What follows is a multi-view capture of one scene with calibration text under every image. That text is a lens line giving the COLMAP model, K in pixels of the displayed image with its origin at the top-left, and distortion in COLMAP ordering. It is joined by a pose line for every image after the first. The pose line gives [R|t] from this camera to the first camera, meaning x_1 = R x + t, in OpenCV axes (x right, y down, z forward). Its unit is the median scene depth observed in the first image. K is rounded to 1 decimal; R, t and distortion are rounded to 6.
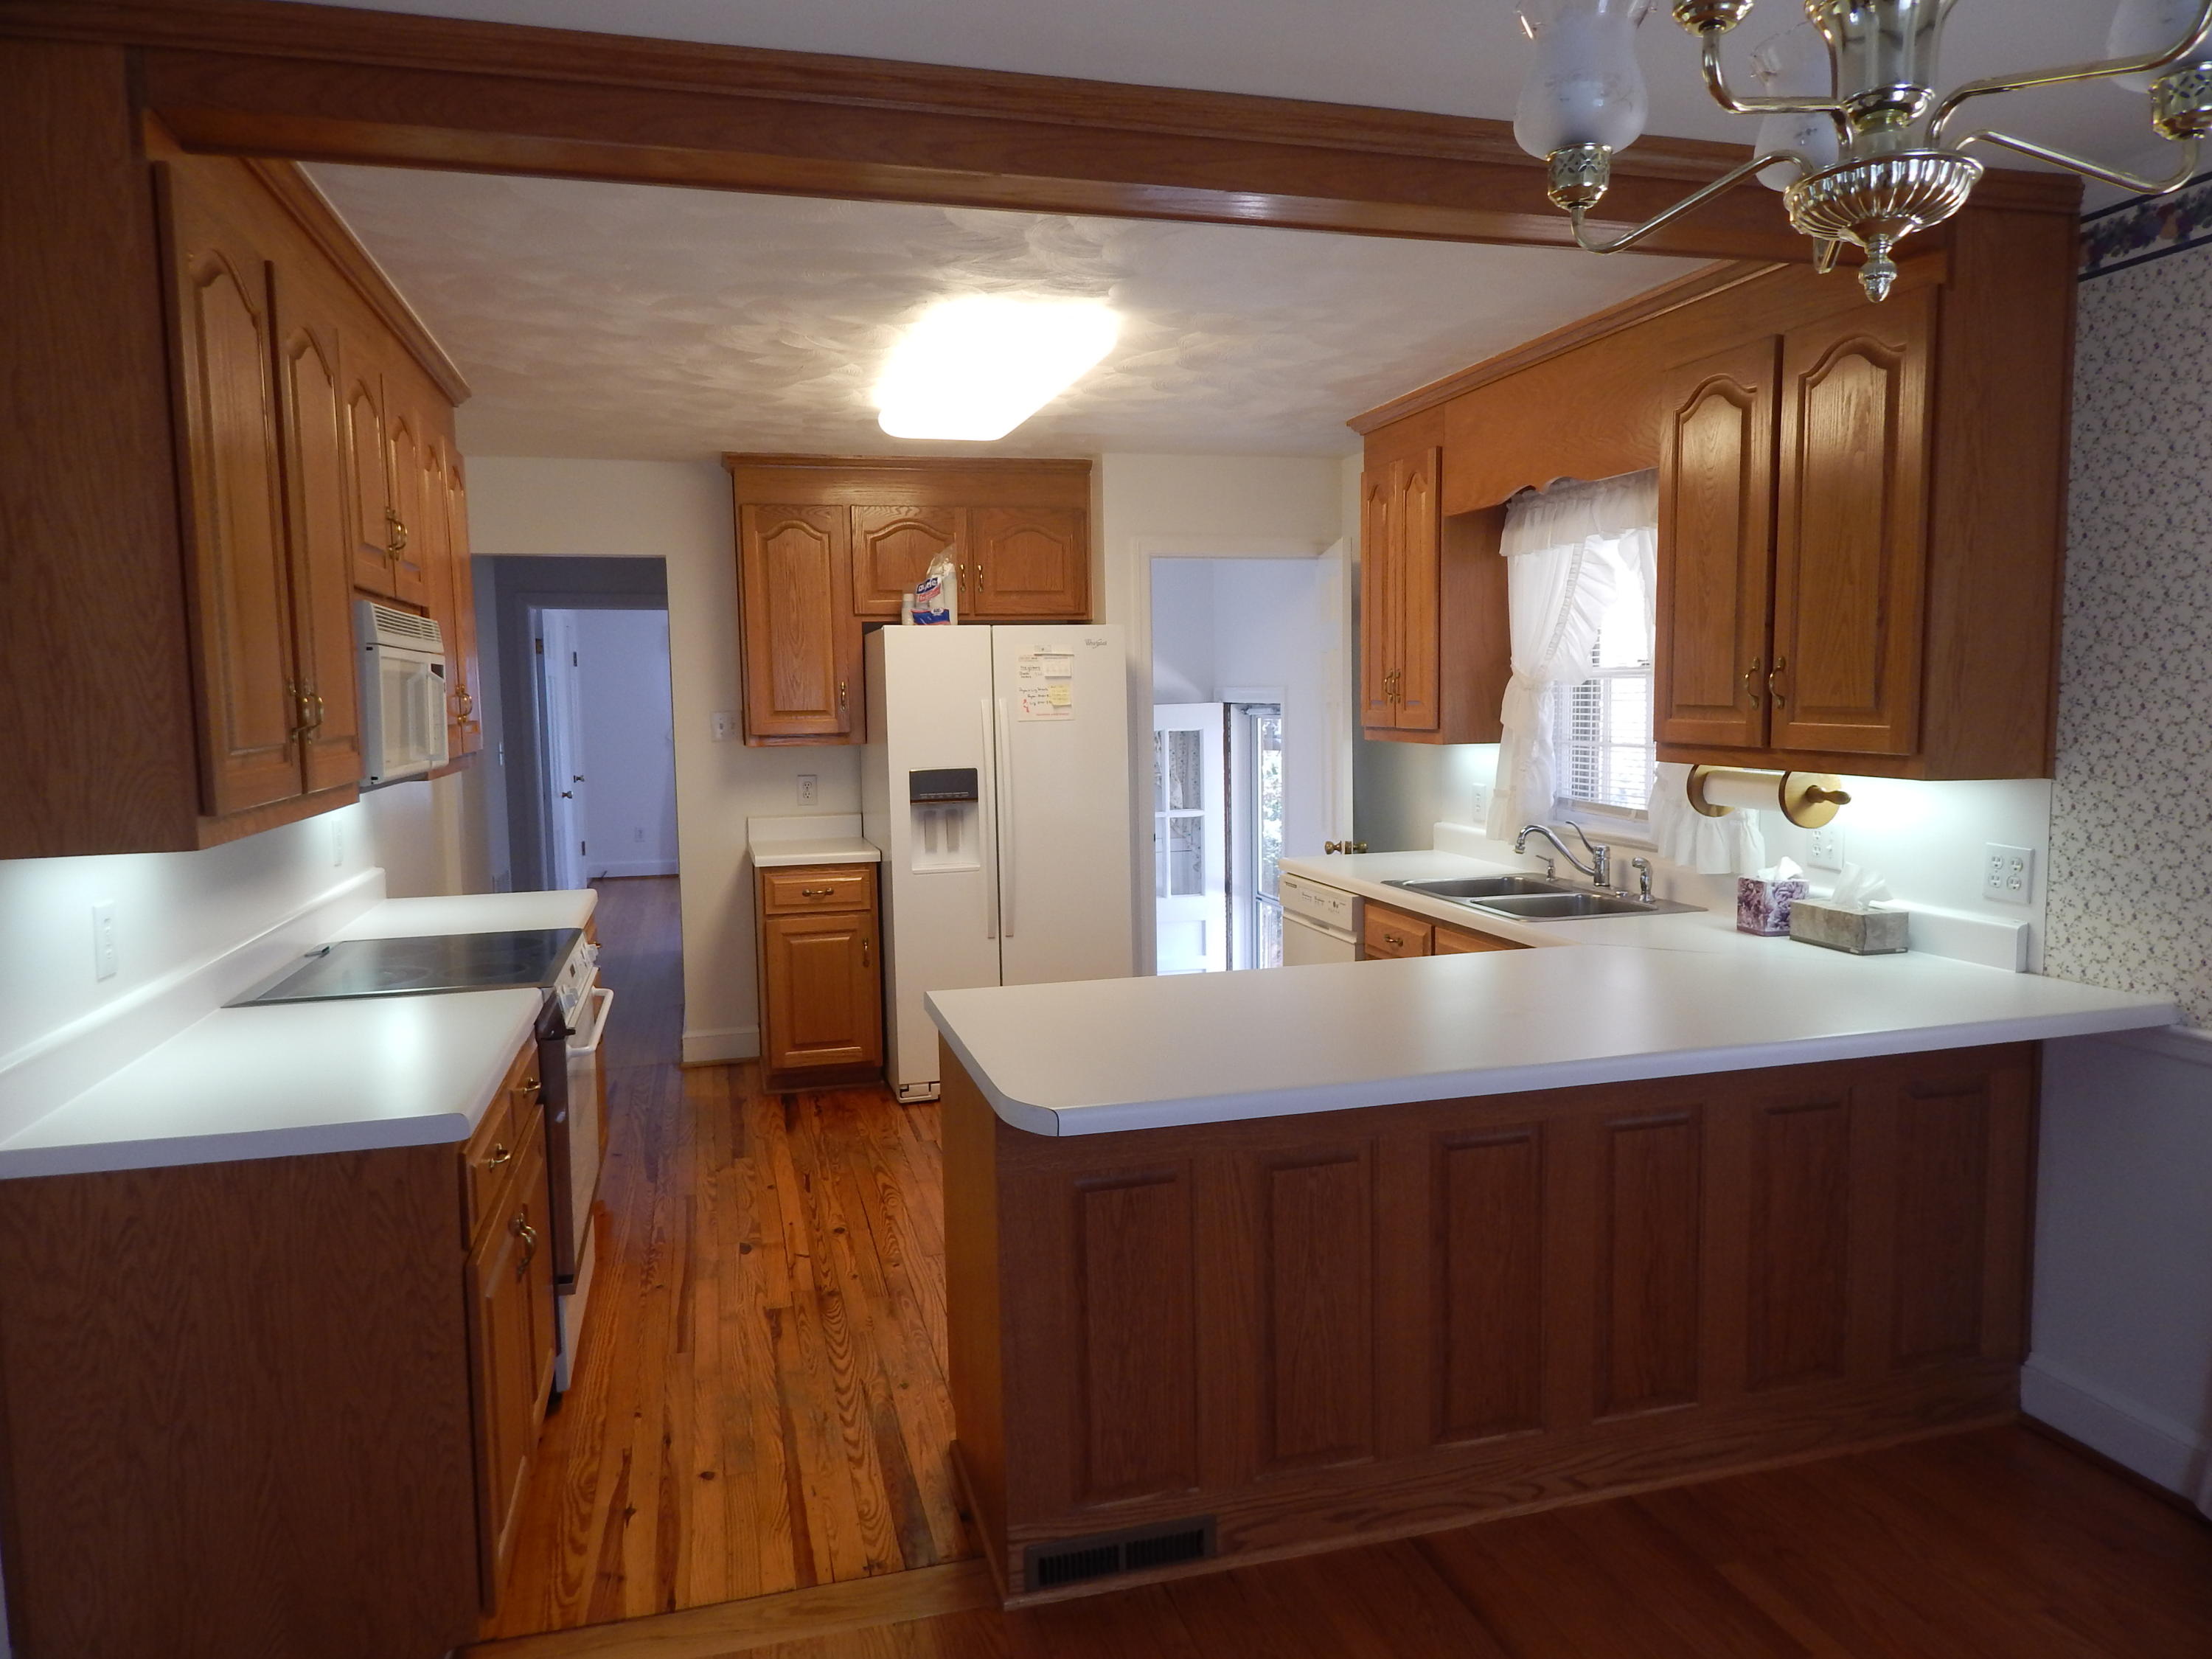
lens RADIAL K [[1450.0, 0, 1100.0], [0, 1450.0, 832.8], [0, 0, 1]] dist [-0.001753, -0.000323]
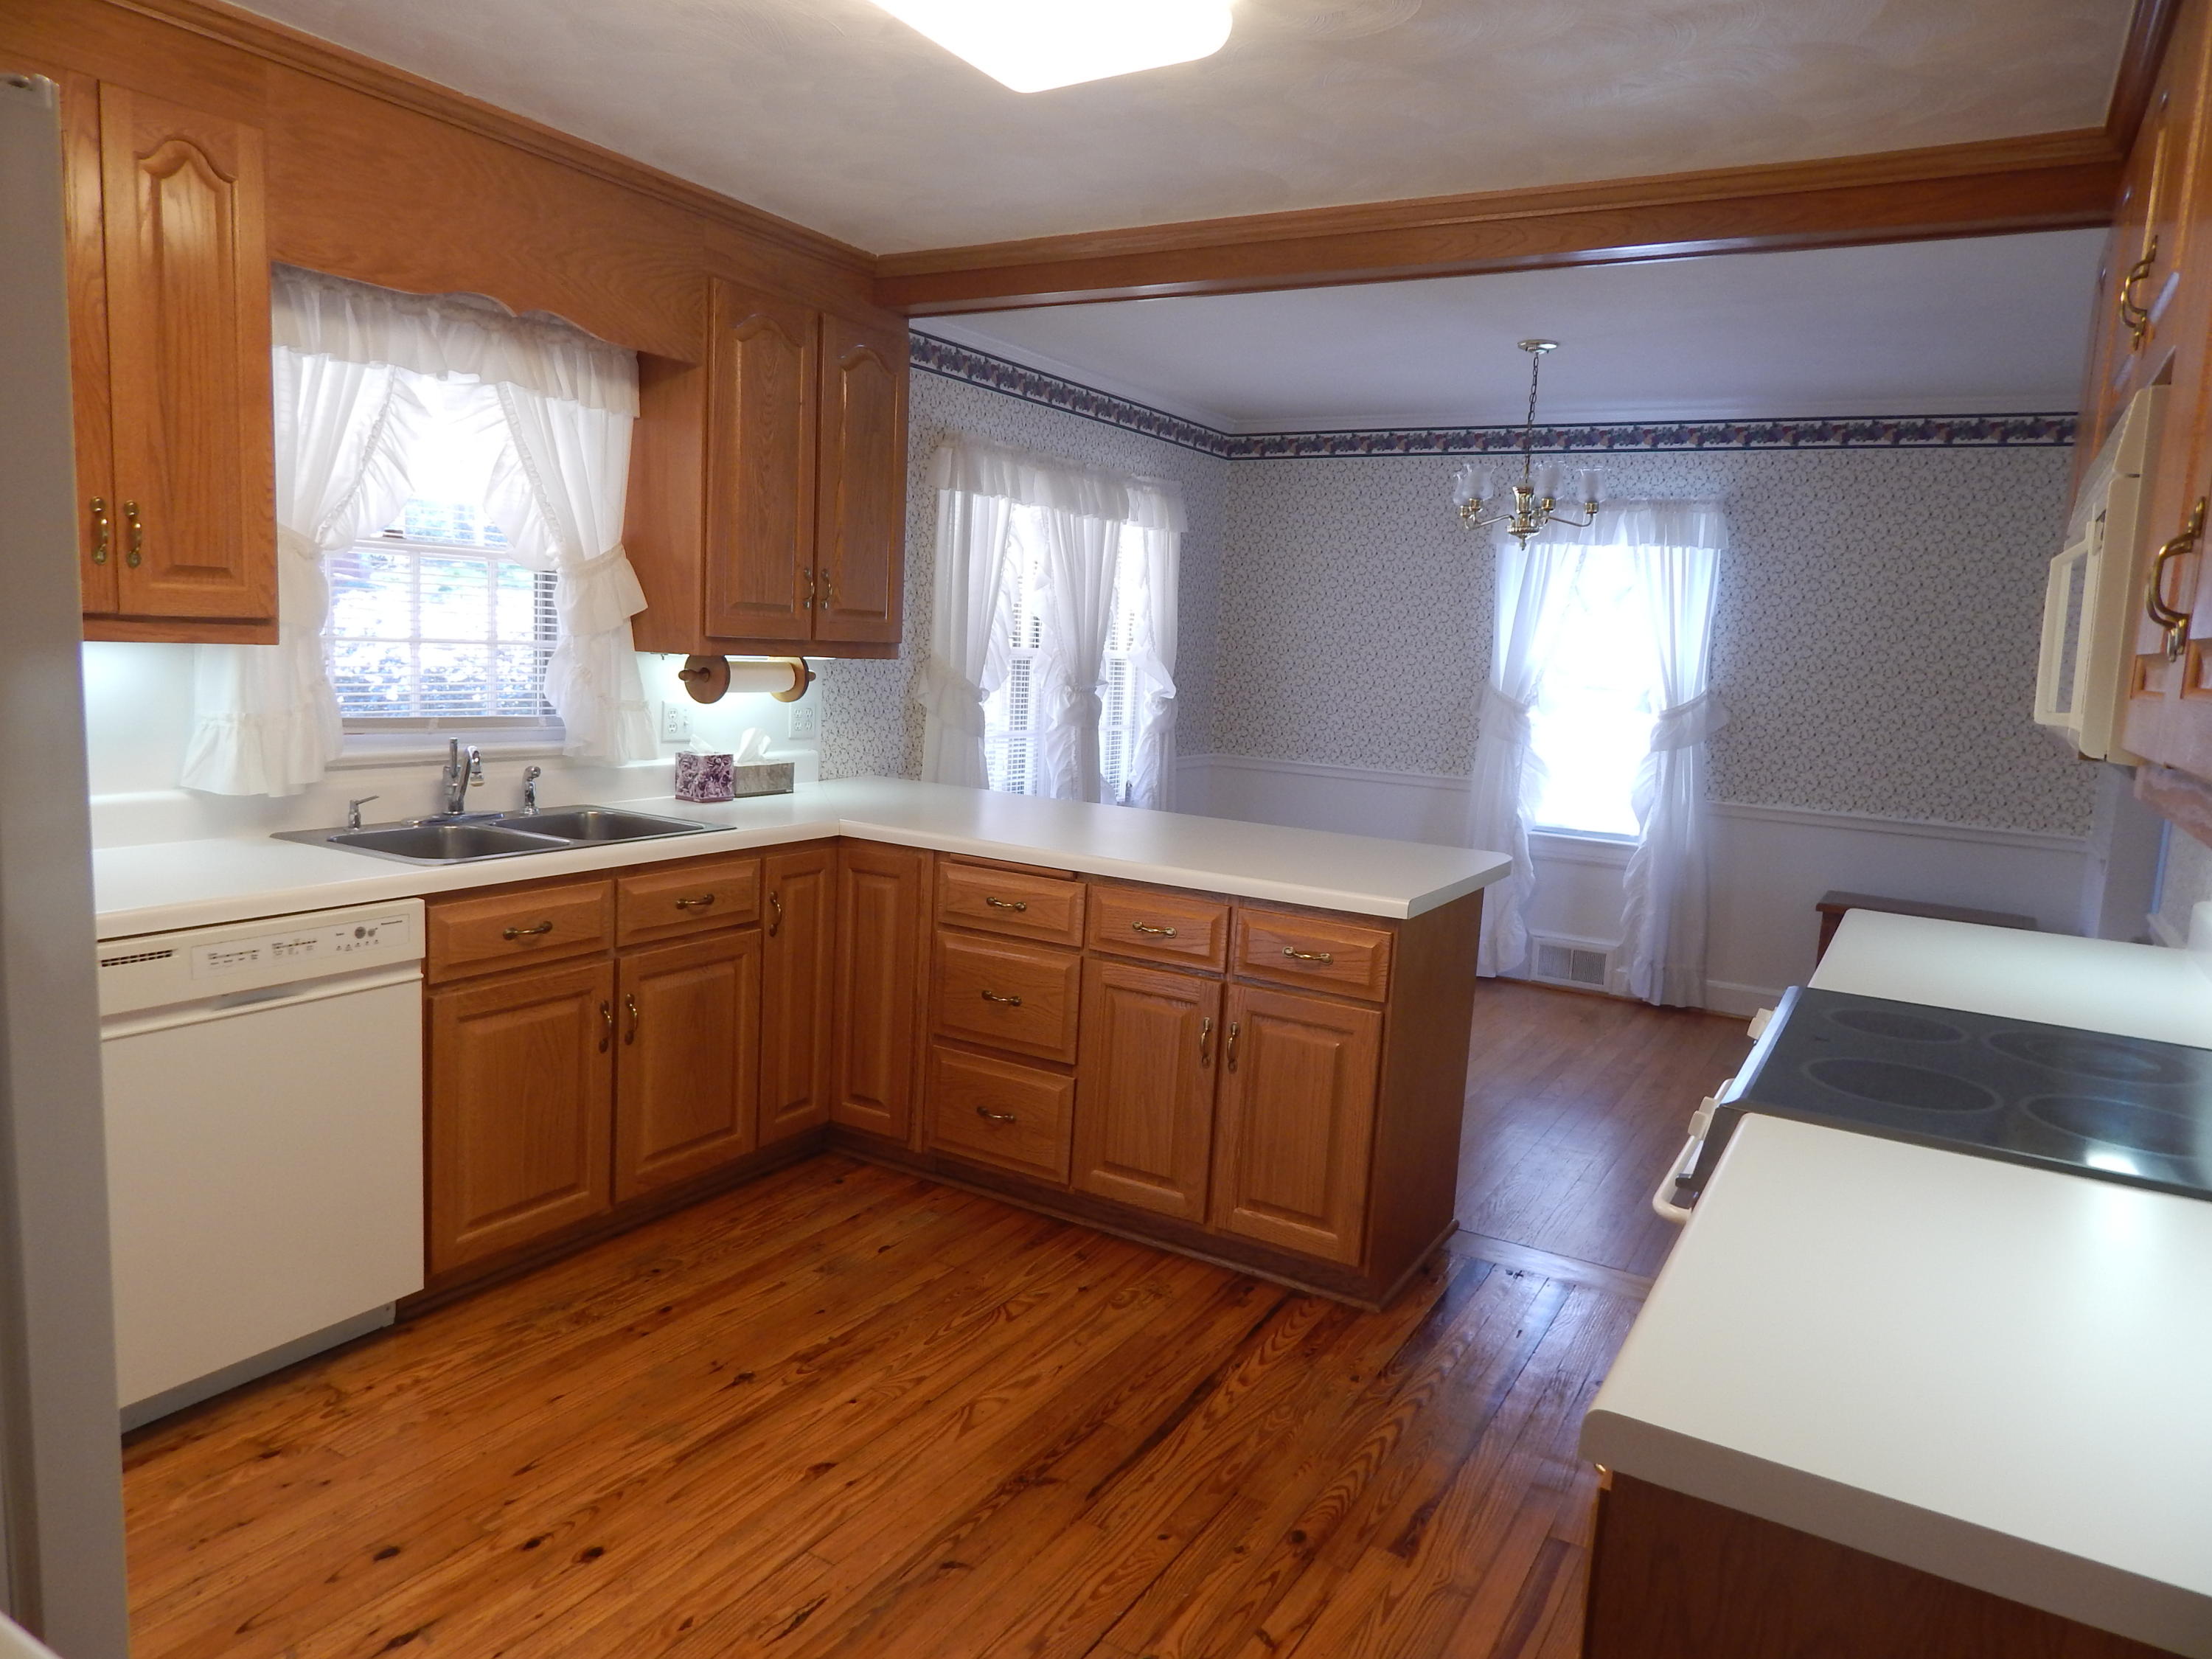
lens RADIAL K [[1450.0, 0, 1099.1], [0, 1450.0, 818.1], [0, 0, 1]] dist [-0.001753, -0.000323]
pose [[-0.693135, -0.109902, 0.712380, -0.556590], [0.033421, 0.982345, 0.184069, -0.114477], [-0.720032, 0.151394, -0.677225, 1.485845]]
